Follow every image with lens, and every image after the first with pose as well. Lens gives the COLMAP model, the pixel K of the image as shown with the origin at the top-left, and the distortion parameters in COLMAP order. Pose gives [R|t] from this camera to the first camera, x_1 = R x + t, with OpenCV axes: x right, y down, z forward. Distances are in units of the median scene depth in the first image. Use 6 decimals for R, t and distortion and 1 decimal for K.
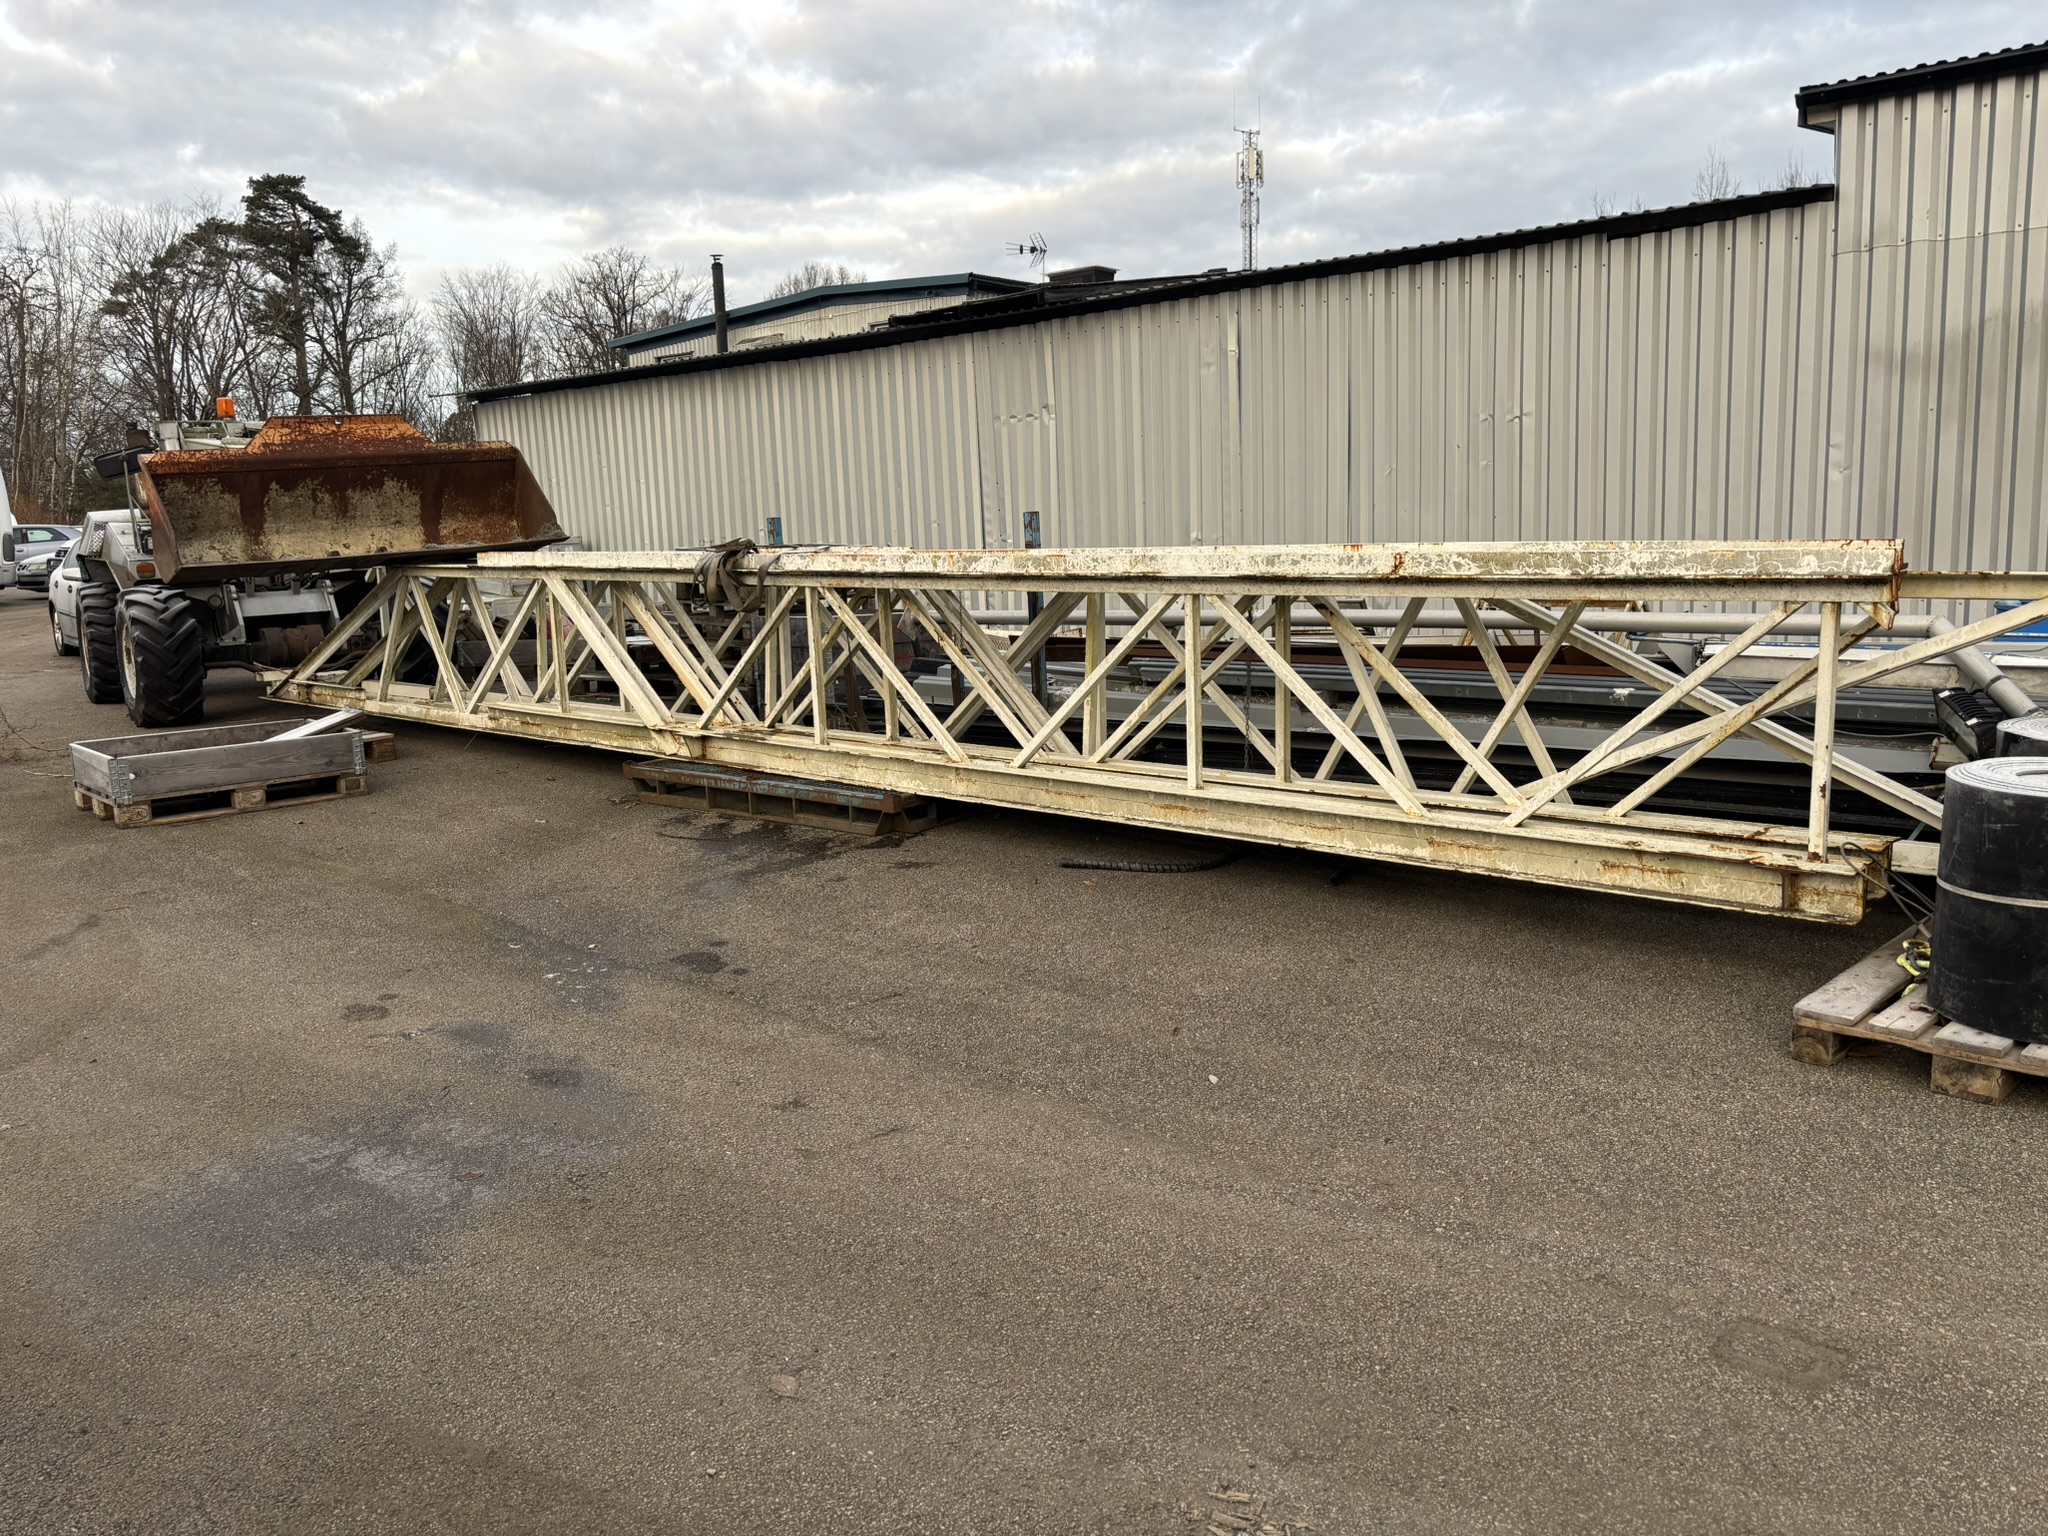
lens RADIAL K [[1543.3, 0, 1023.0], [0, 1543.3, 779.7], [0, 0, 1]] dist [0.048366, -0.049549]
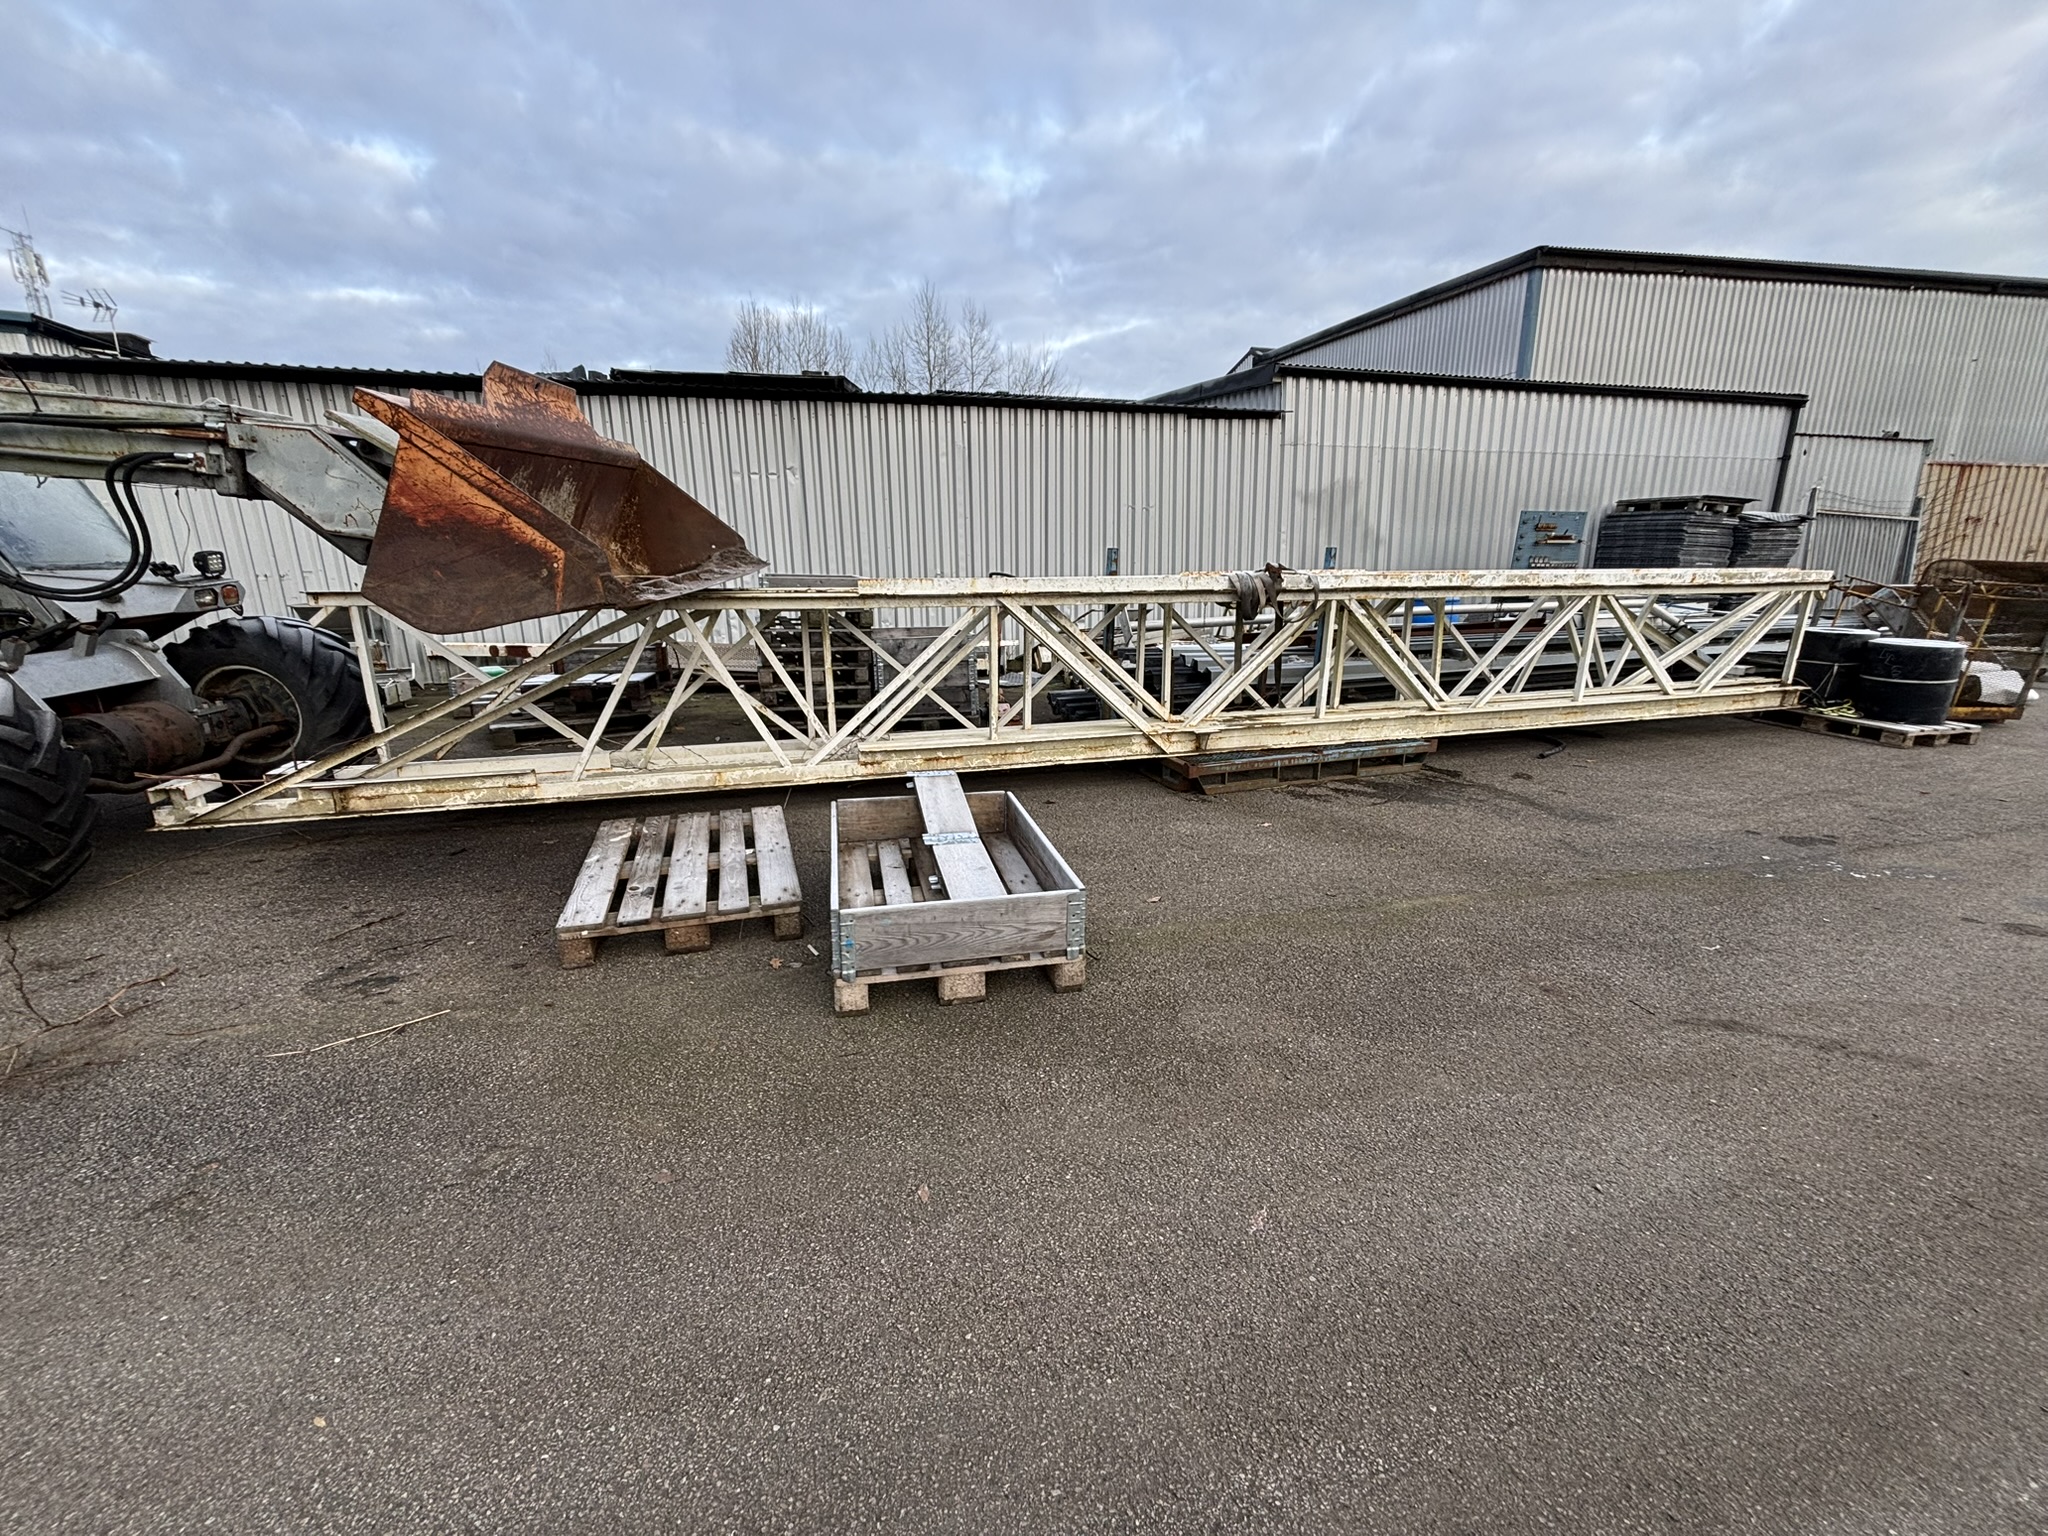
lens RADIAL K [[828.1, 0, 1031.4], [0, 828.1, 757.8], [0, 0, 1]] dist [-0.007330, 0.000896]
pose [[0.513994, -0.174547, 0.839847, -0.913631], [0.133505, 0.983426, 0.122682, -0.116852], [-0.847341, 0.049066, 0.528778, 0.884224]]
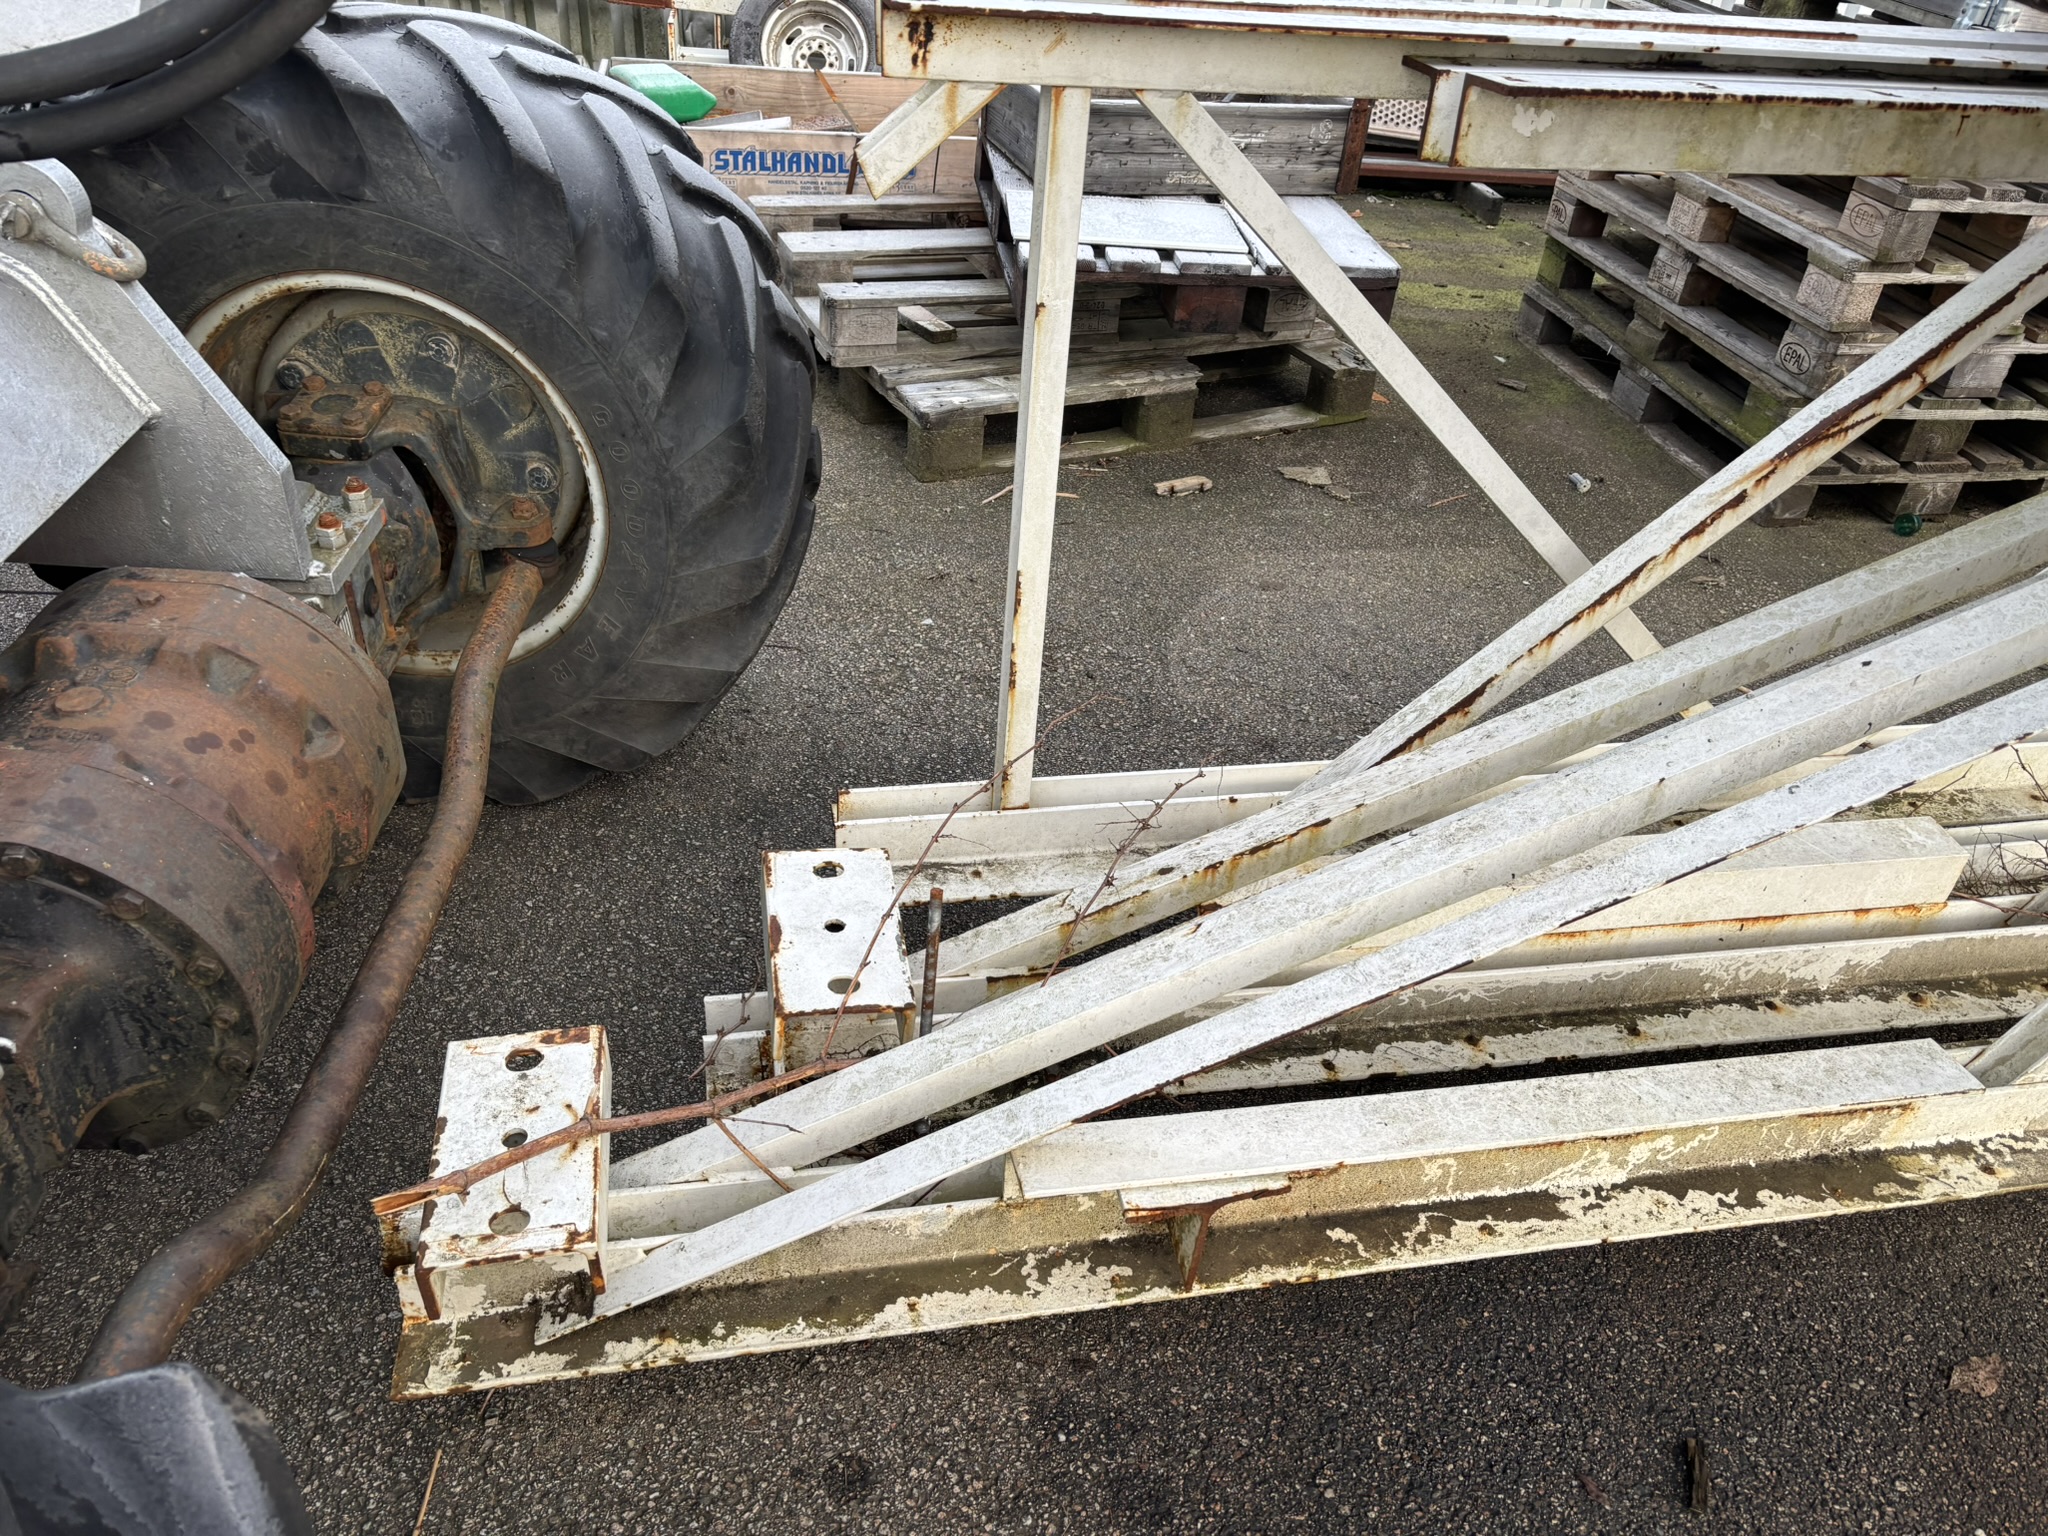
lens RADIAL K [[1543.3, 0, 1027.2], [0, 1543.3, 768.3], [0, 0, 1]] dist [0.048366, -0.049549]
pose [[0.582419, -0.408313, 0.702900, -0.835416], [0.034225, 0.876244, 0.480650, -0.234399], [-0.812168, -0.255883, 0.524316, 1.464836]]
